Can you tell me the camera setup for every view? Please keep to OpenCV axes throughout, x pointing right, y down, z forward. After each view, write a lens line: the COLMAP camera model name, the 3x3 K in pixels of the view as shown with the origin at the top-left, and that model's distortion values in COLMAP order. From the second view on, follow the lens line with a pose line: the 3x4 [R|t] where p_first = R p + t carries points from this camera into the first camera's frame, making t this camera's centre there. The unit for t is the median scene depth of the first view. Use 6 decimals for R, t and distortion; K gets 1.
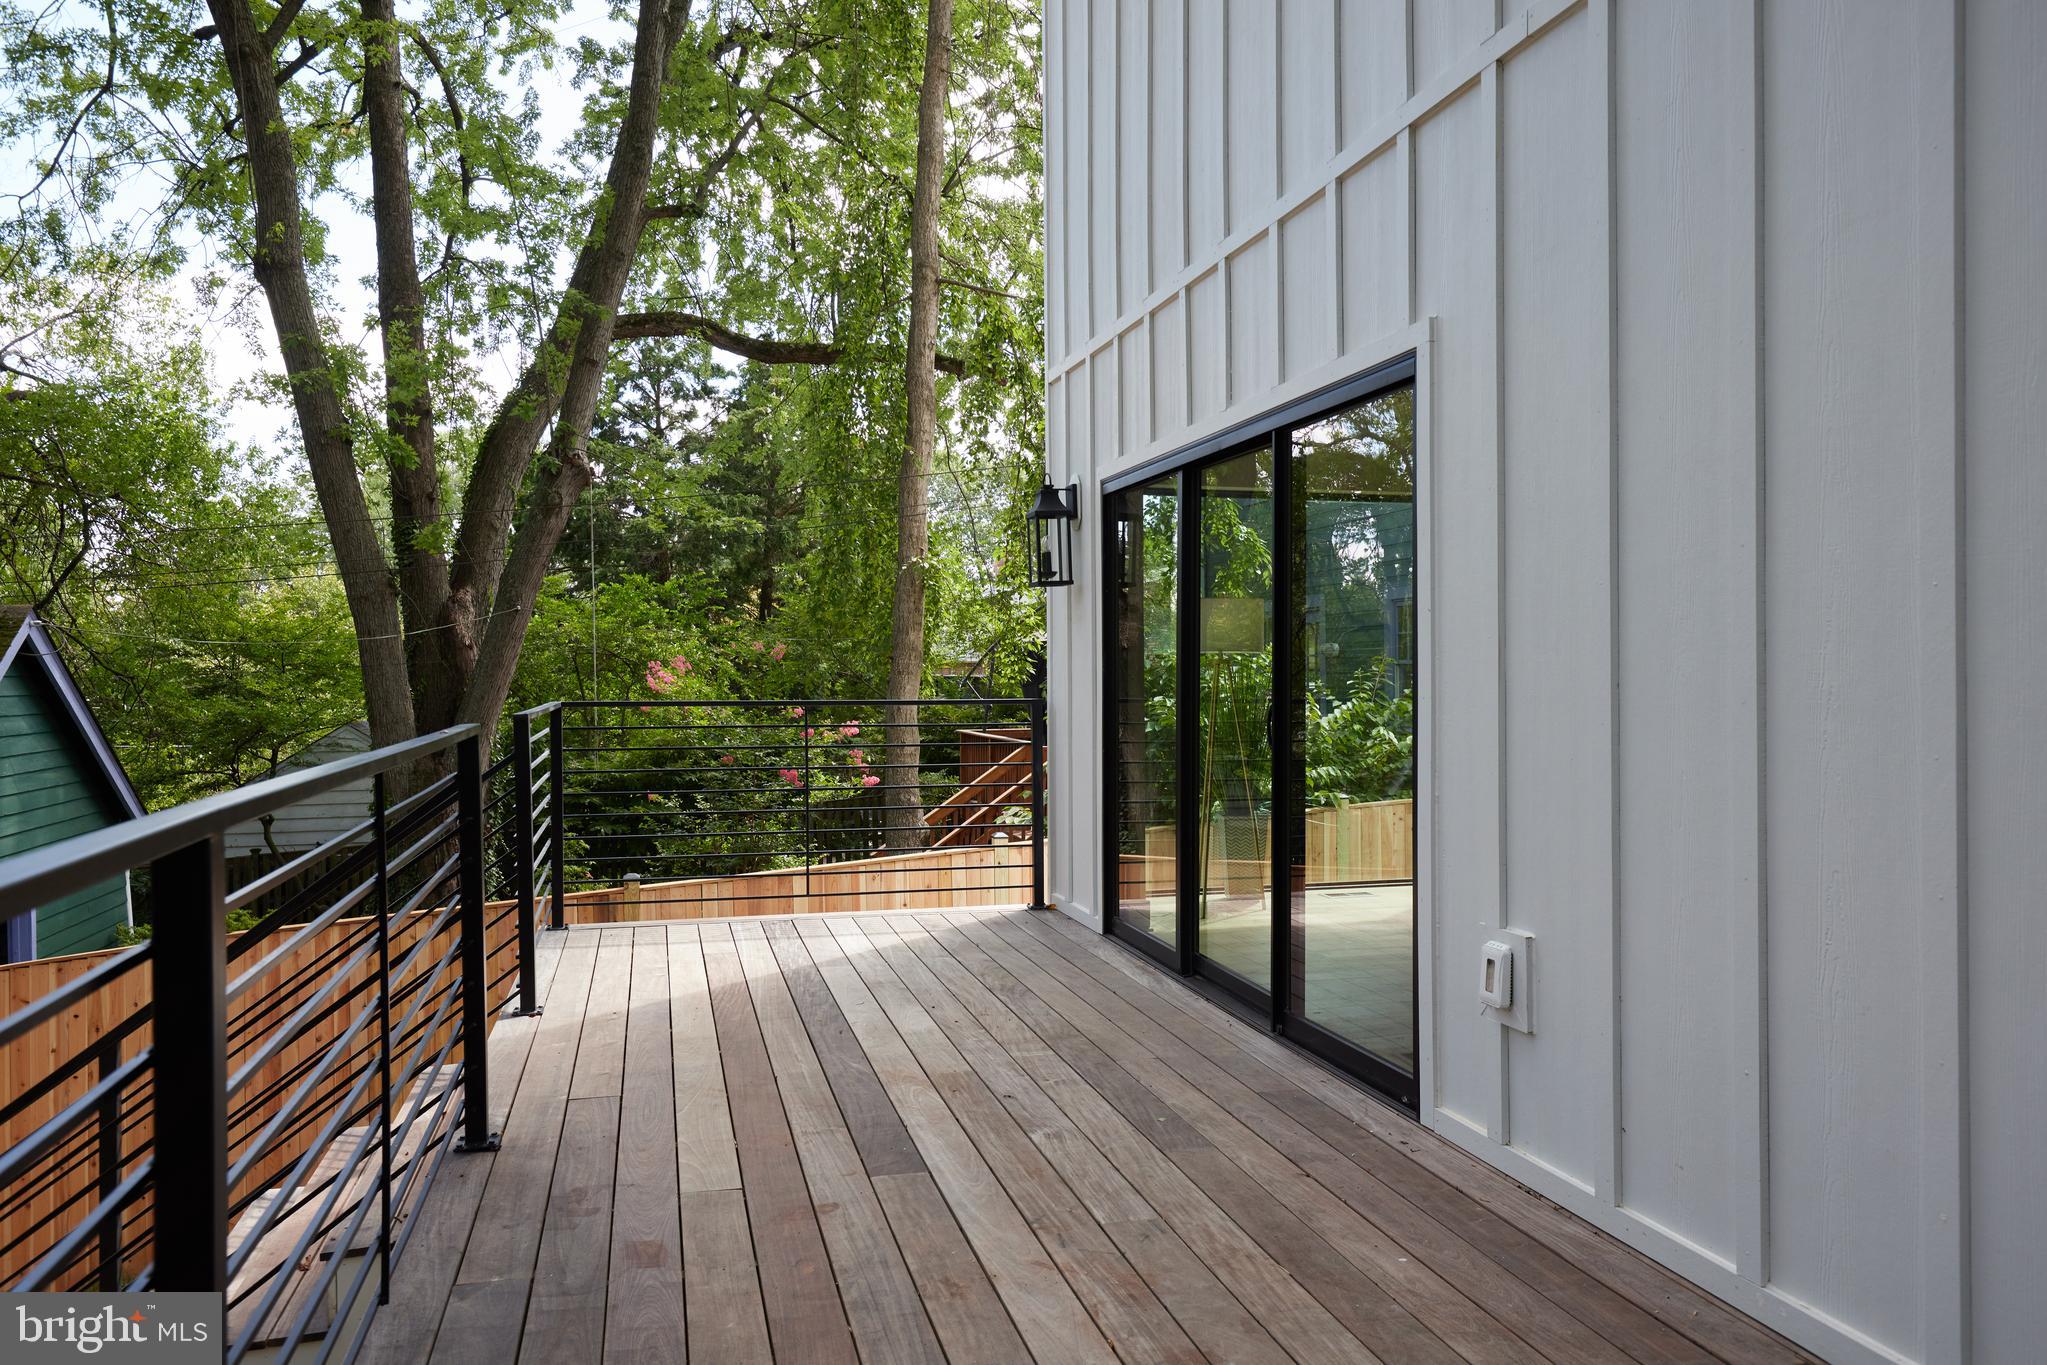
lens RADIAL K [[1464.5, 0, 1029.0], [0, 1464.5, 681.0], [0, 0, 1]] dist [0.001593, 0.002429]
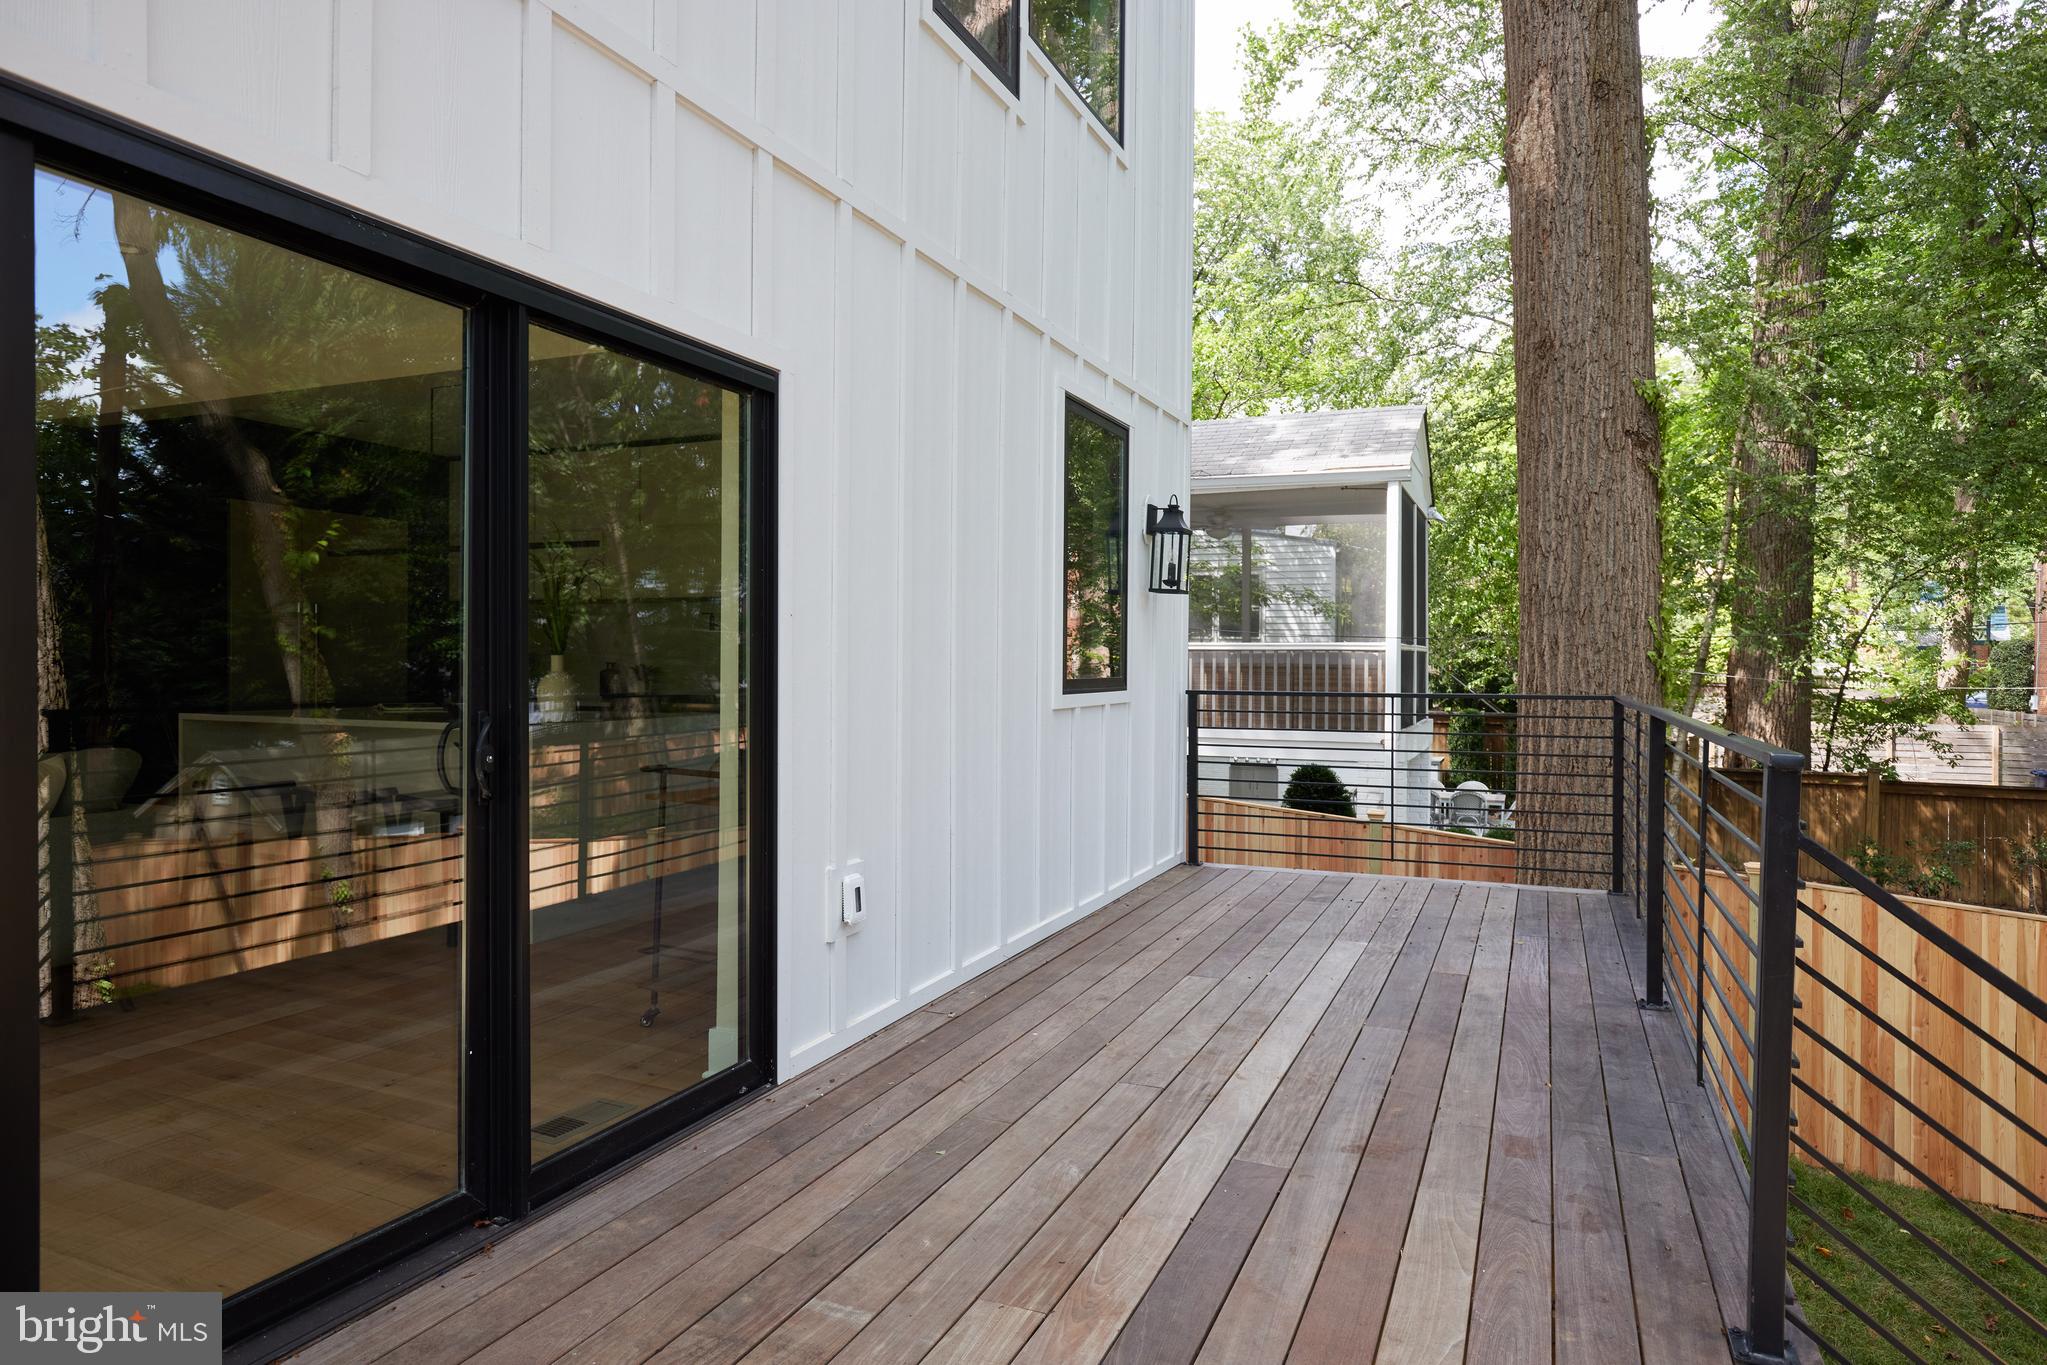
lens RADIAL K [[1229.7, 0, 1031.4], [0, 1229.7, 655.0], [0, 0, 1]] dist [0.028010, -0.001156]
pose [[-0.794266, -0.000689, 0.607570, -0.452411], [-0.000805, 1.000000, 0.000082, -0.019684], [-0.607570, -0.000423, -0.794266, 1.654449]]
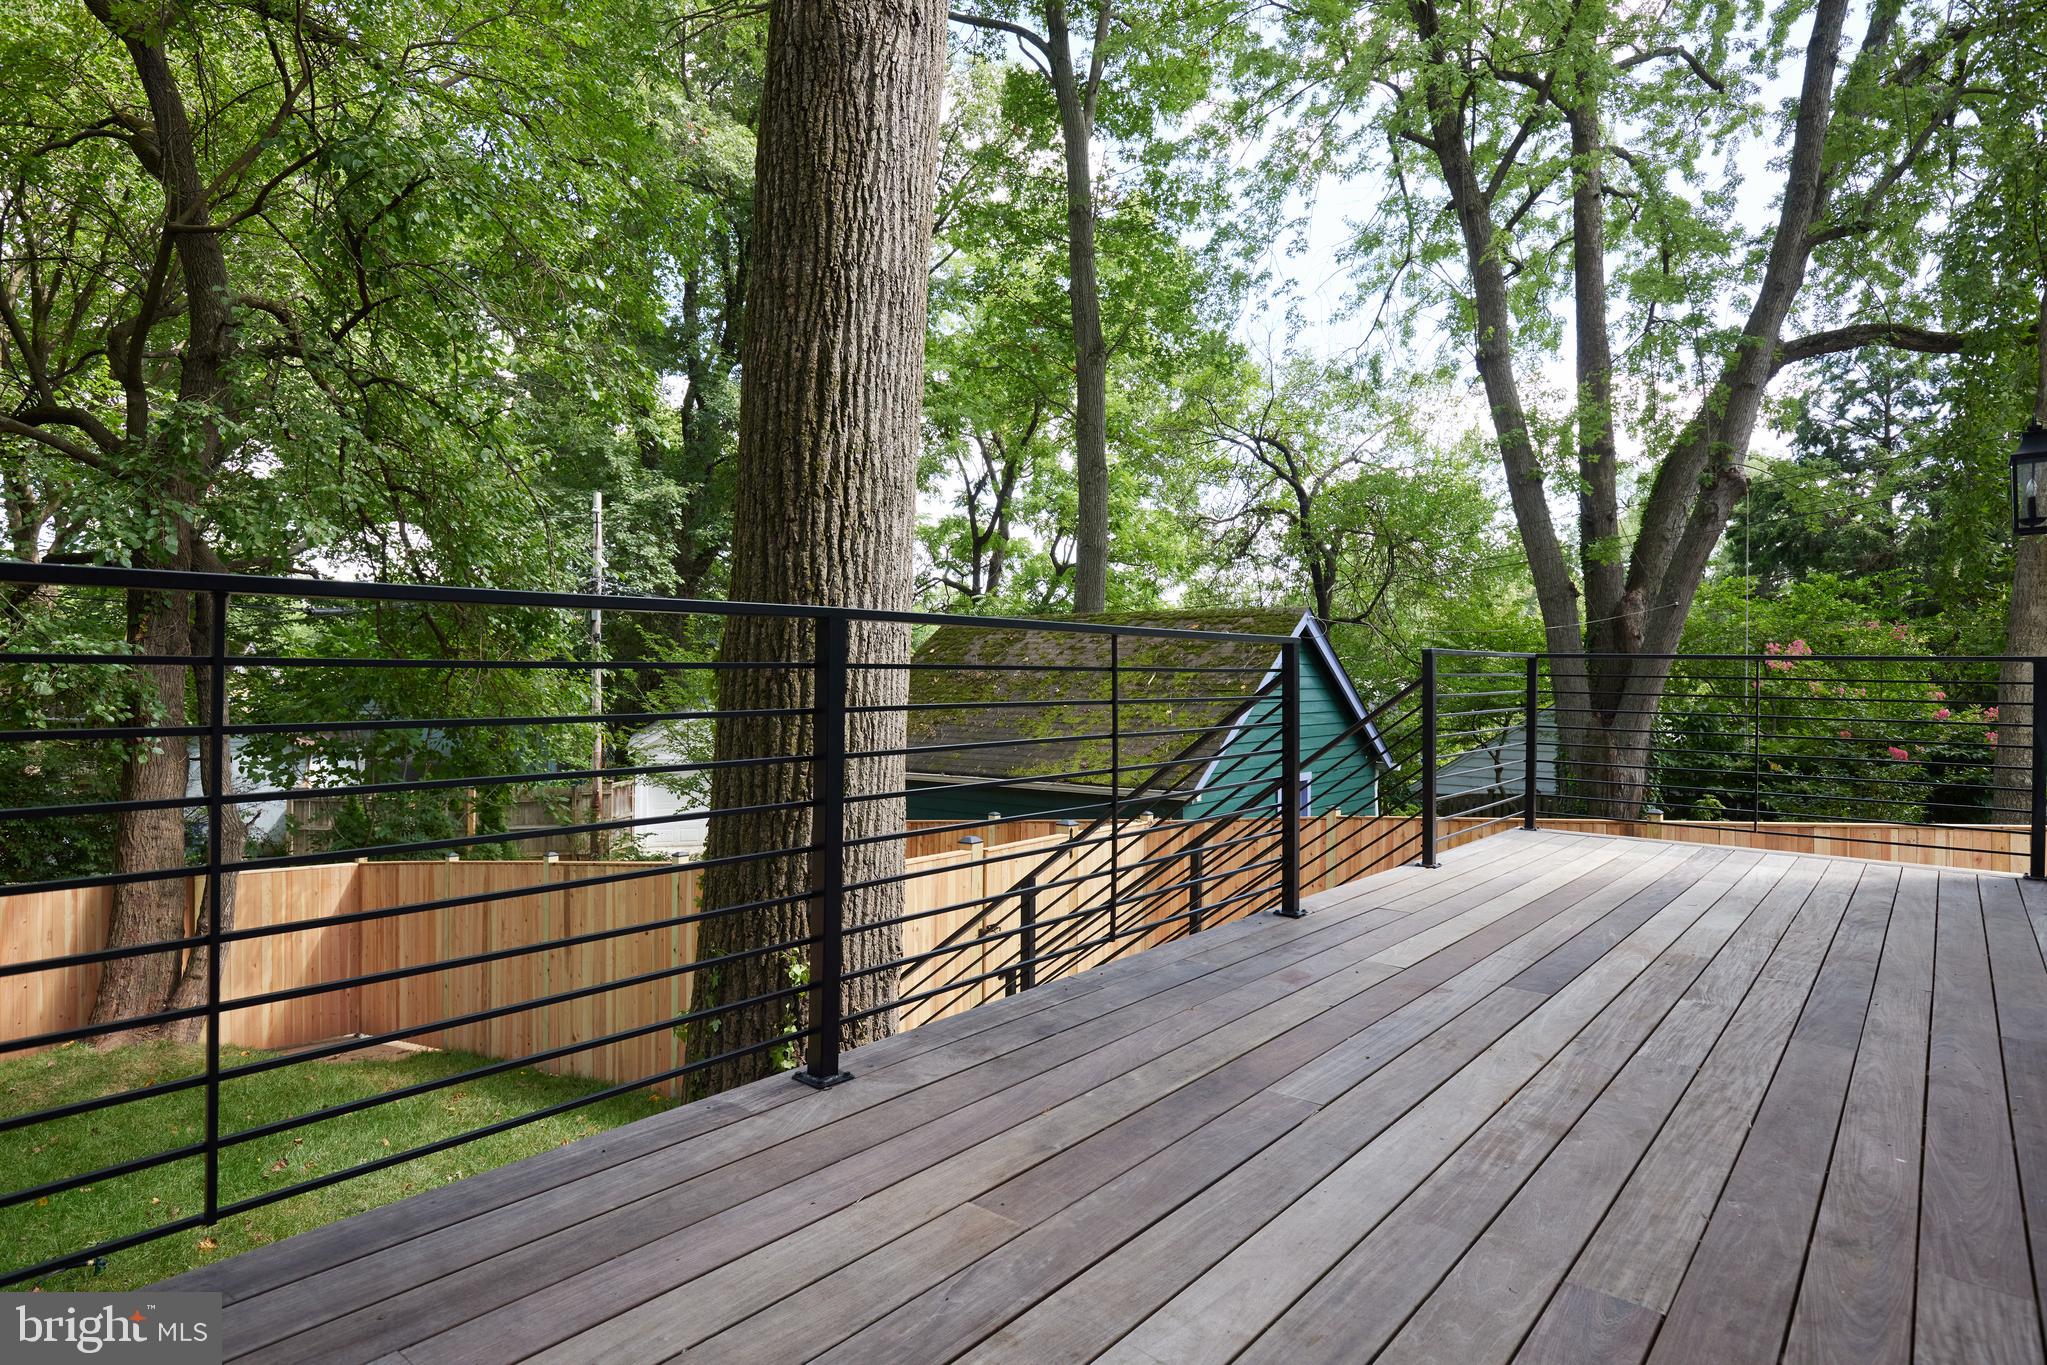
lens RADIAL K [[1151.8, 0, 1024.2], [0, 1151.8, 682.7], [0, 0, 1]] dist [-0.001383, -0.001435]
pose [[0.592471, 0.023535, -0.805248, 0.409039], [-0.022573, 0.999666, 0.012610, 0.064719], [0.805276, 0.010706, 0.592804, 0.060402]]
